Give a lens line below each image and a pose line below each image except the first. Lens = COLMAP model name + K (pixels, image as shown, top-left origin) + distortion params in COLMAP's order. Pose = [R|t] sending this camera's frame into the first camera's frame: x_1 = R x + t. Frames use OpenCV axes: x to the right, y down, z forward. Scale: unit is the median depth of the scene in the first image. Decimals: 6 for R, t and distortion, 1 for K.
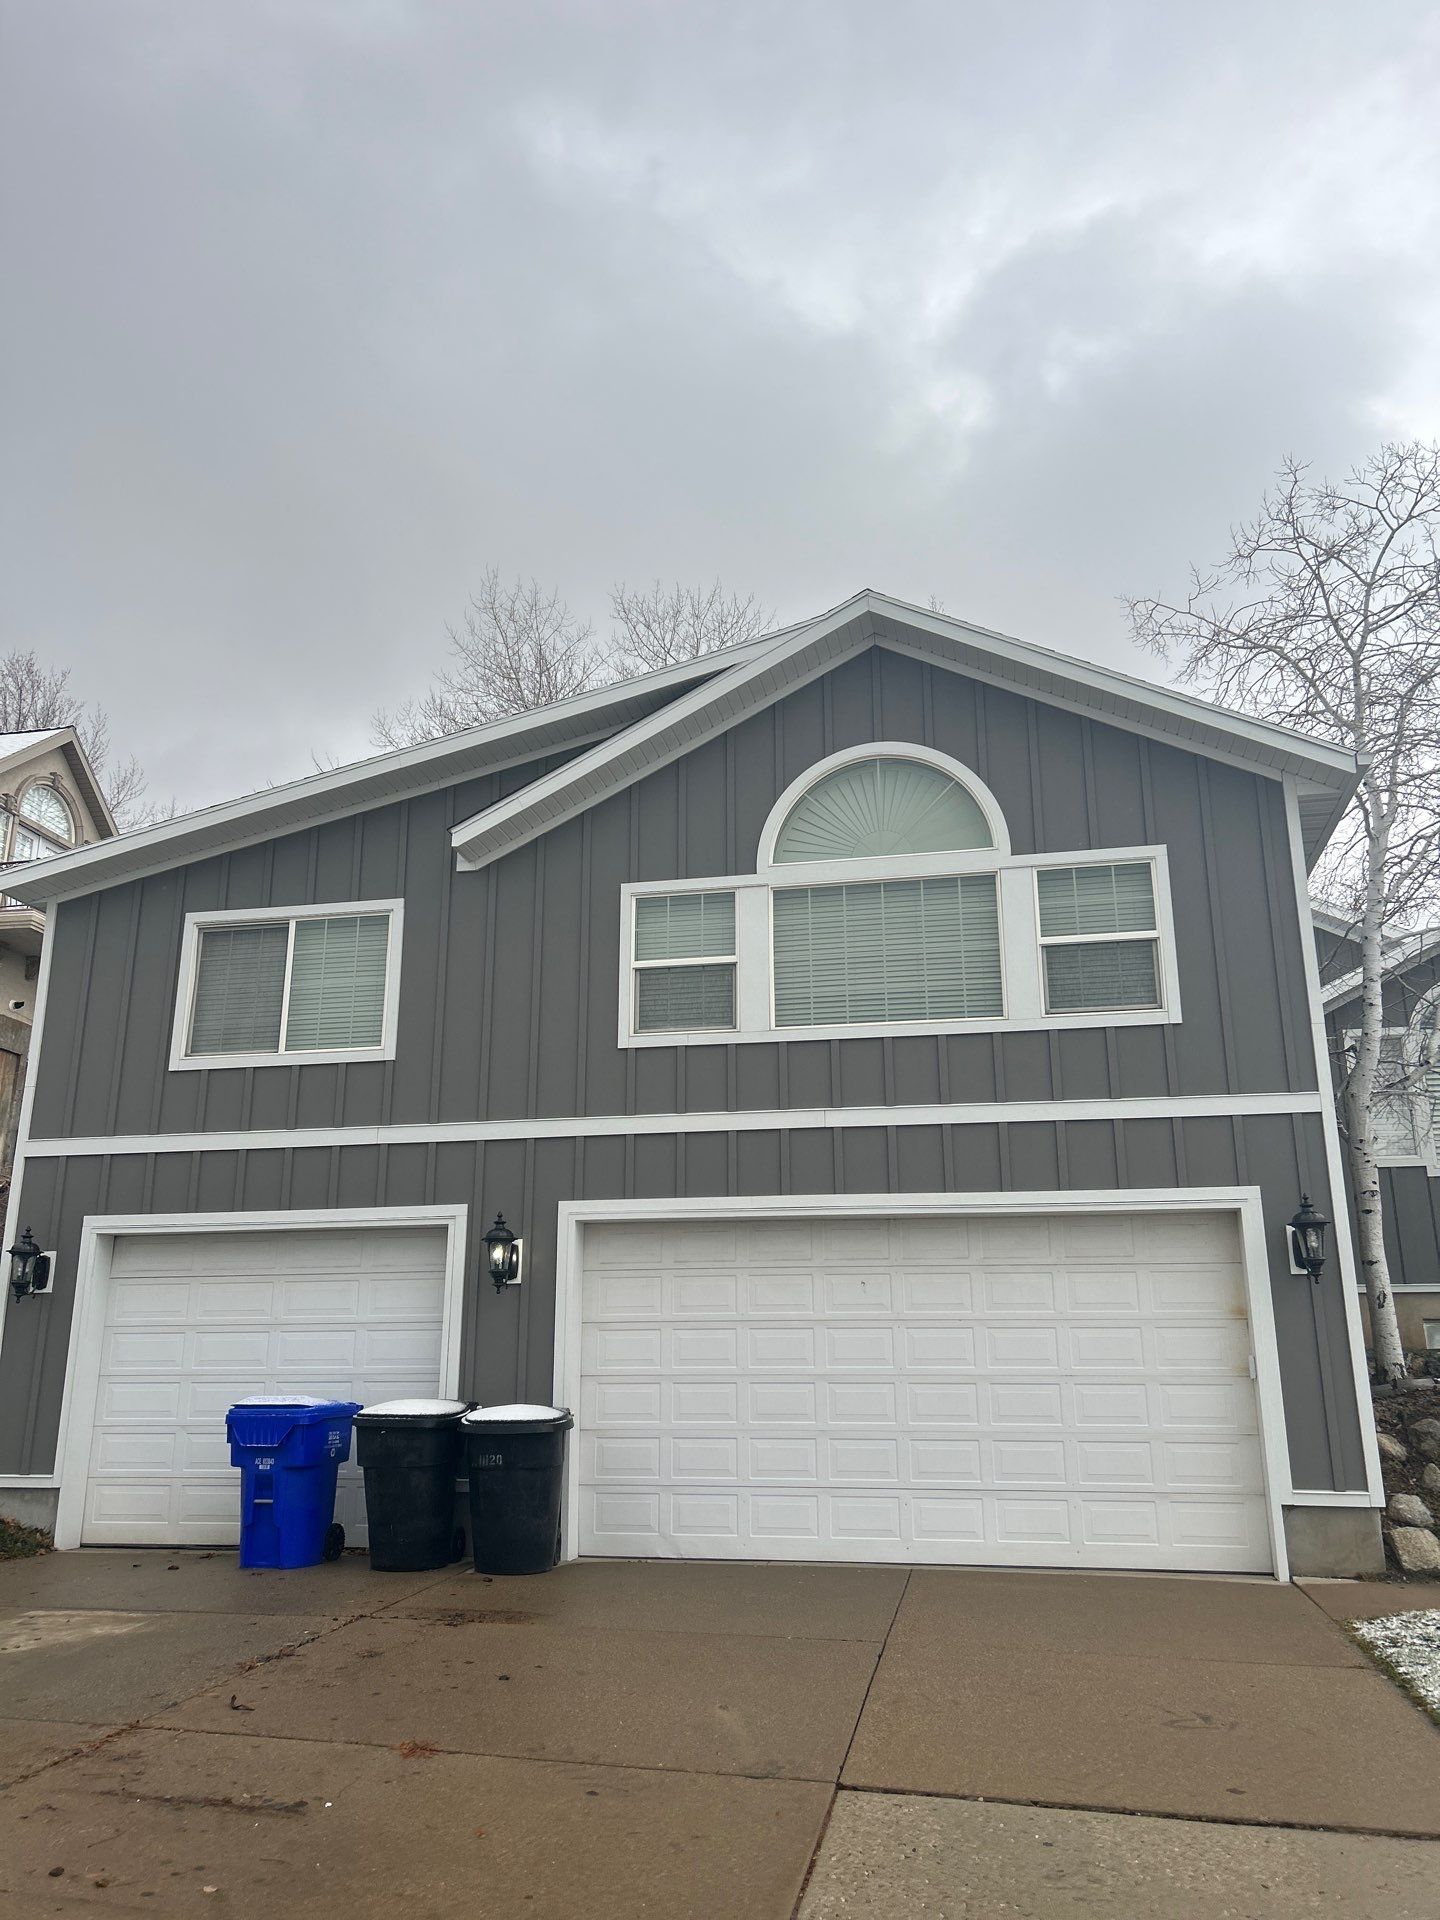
lens RADIAL K [[1368.5, 0, 726.5], [0, 1368.5, 973.0], [0, 0, 1]] dist [0.044392, -0.046519]
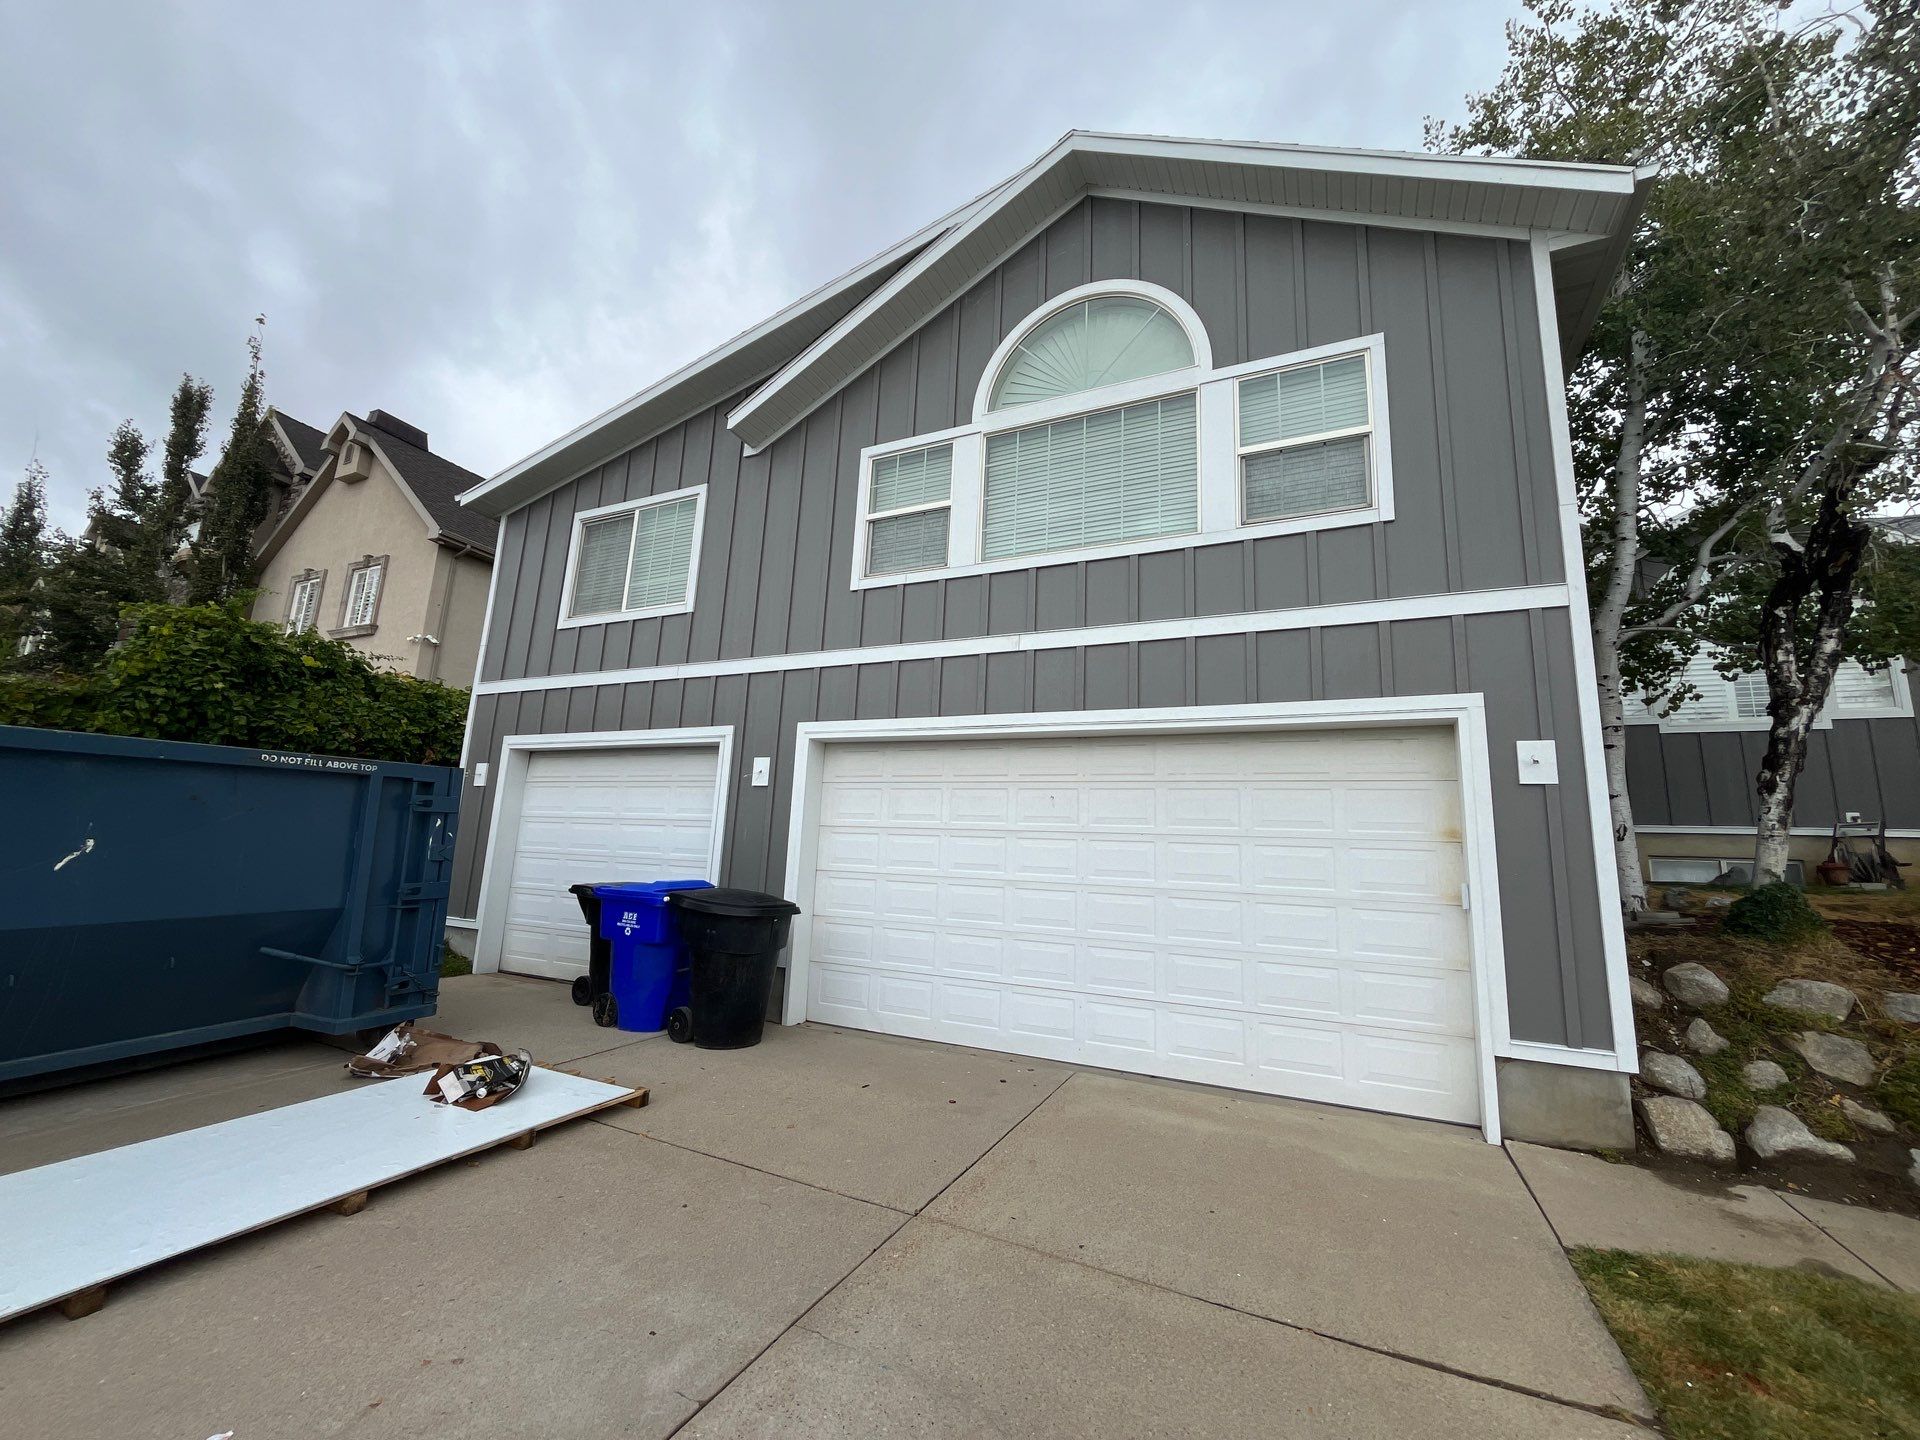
lens RADIAL K [[771.6, 0, 964.0], [0, 771.6, 714.1], [0, 0, 1]] dist [-0.002512, -0.000488]
pose [[0.966992, -0.002058, -0.254800, 0.177687], [0.023710, 0.996356, 0.081934, 0.109778], [0.253703, -0.085271, 0.963516, 0.409216]]
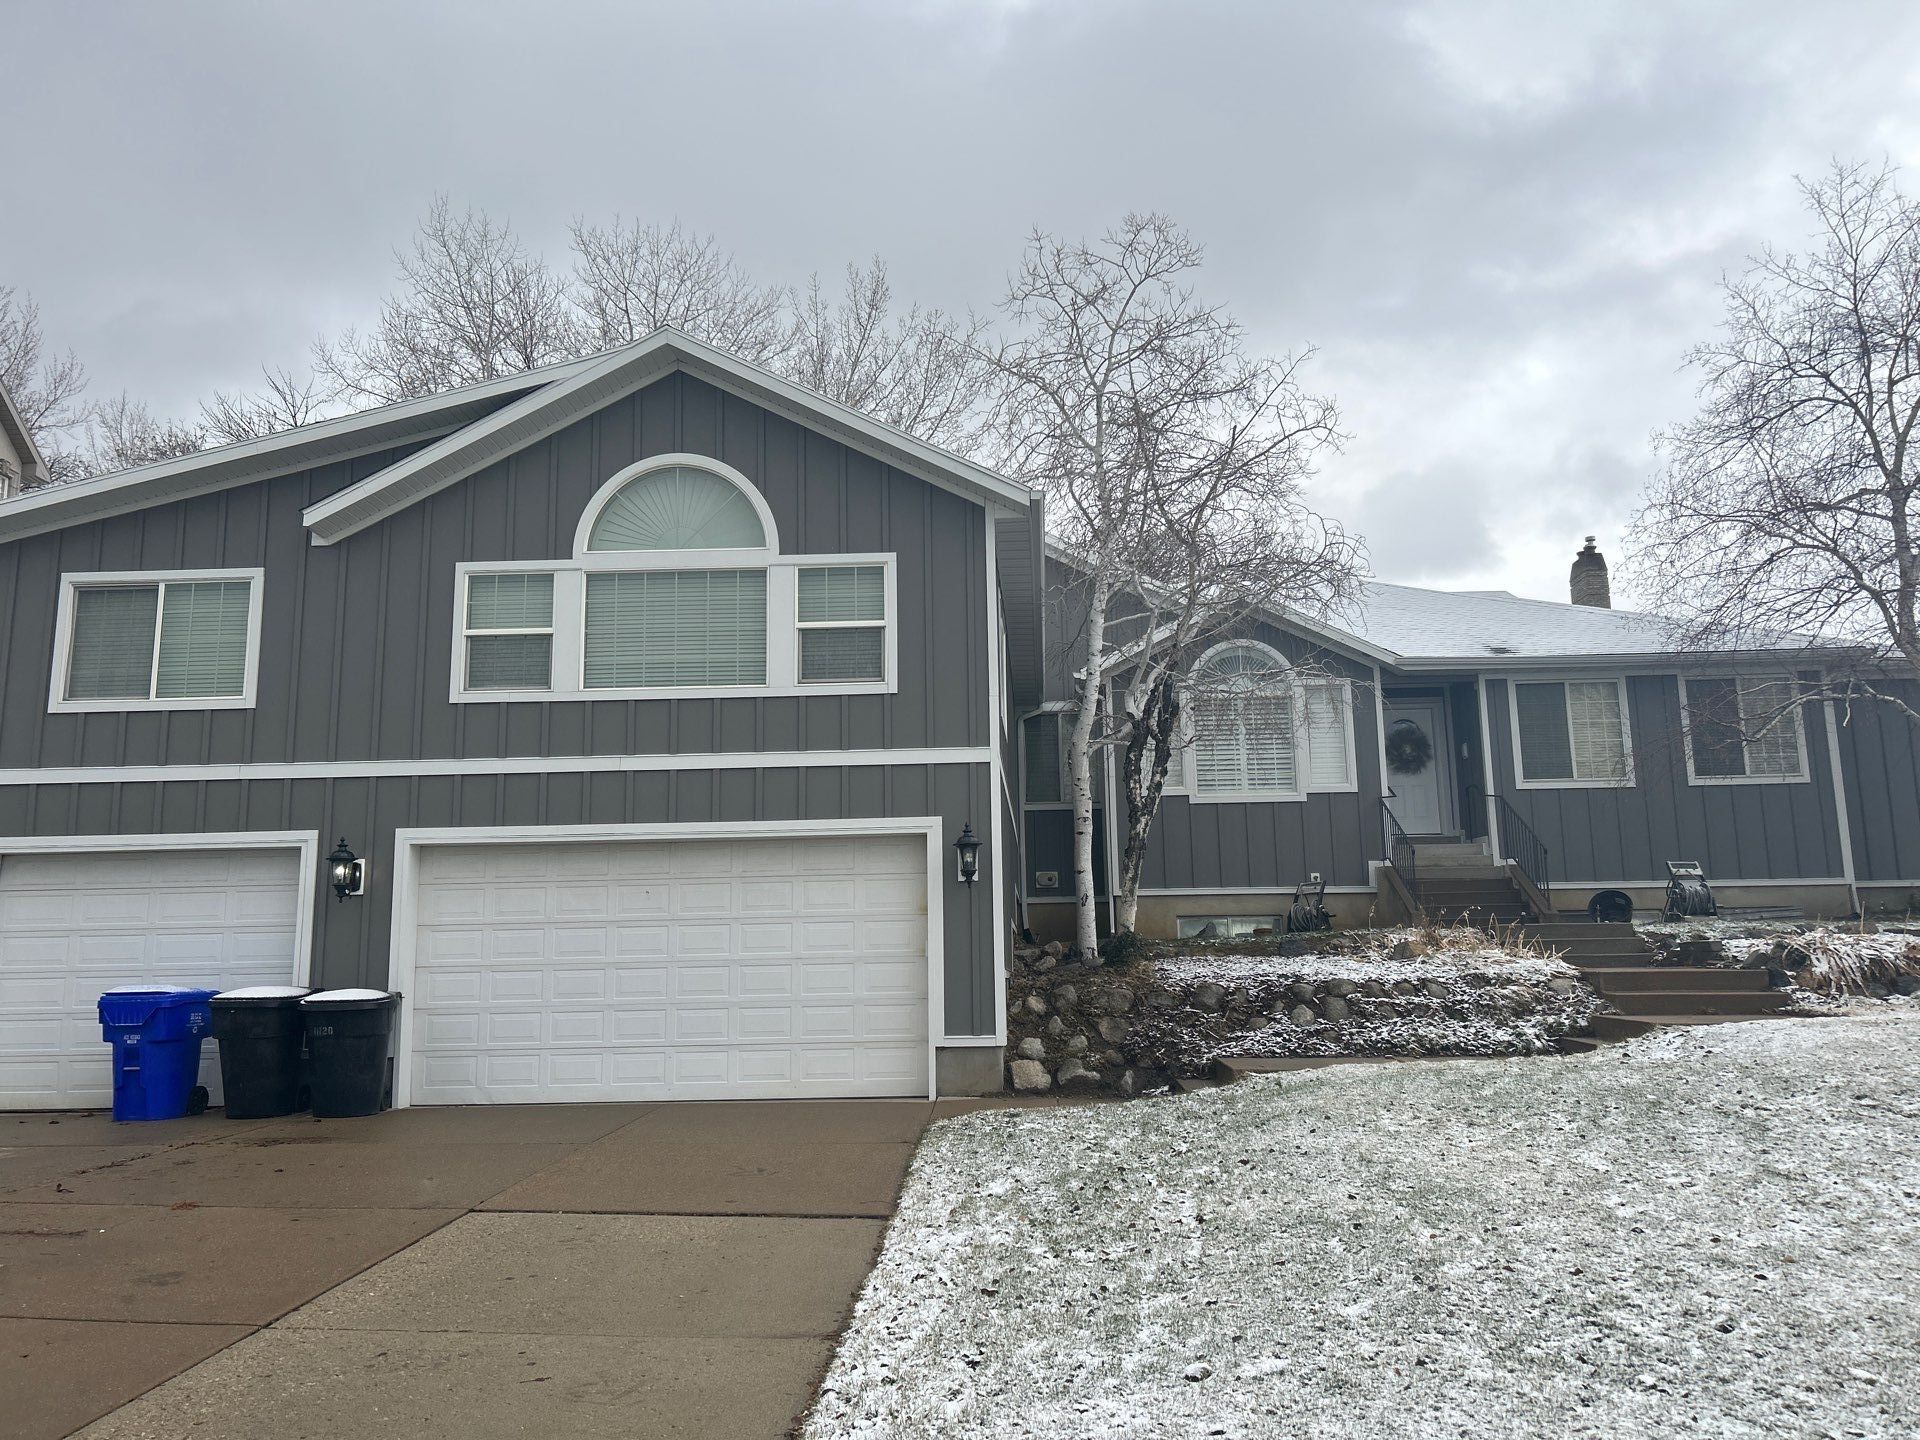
lens RADIAL K [[1368.5, 0, 980.1], [0, 1368.5, 732.1], [0, 0, 1]] dist [0.044392, -0.046519]
pose [[0.987636, 0.012582, 0.156261, 0.196696], [-0.028950, 0.994269, 0.102917, -0.058777], [-0.154071, -0.106168, 0.982339, -0.271340]]
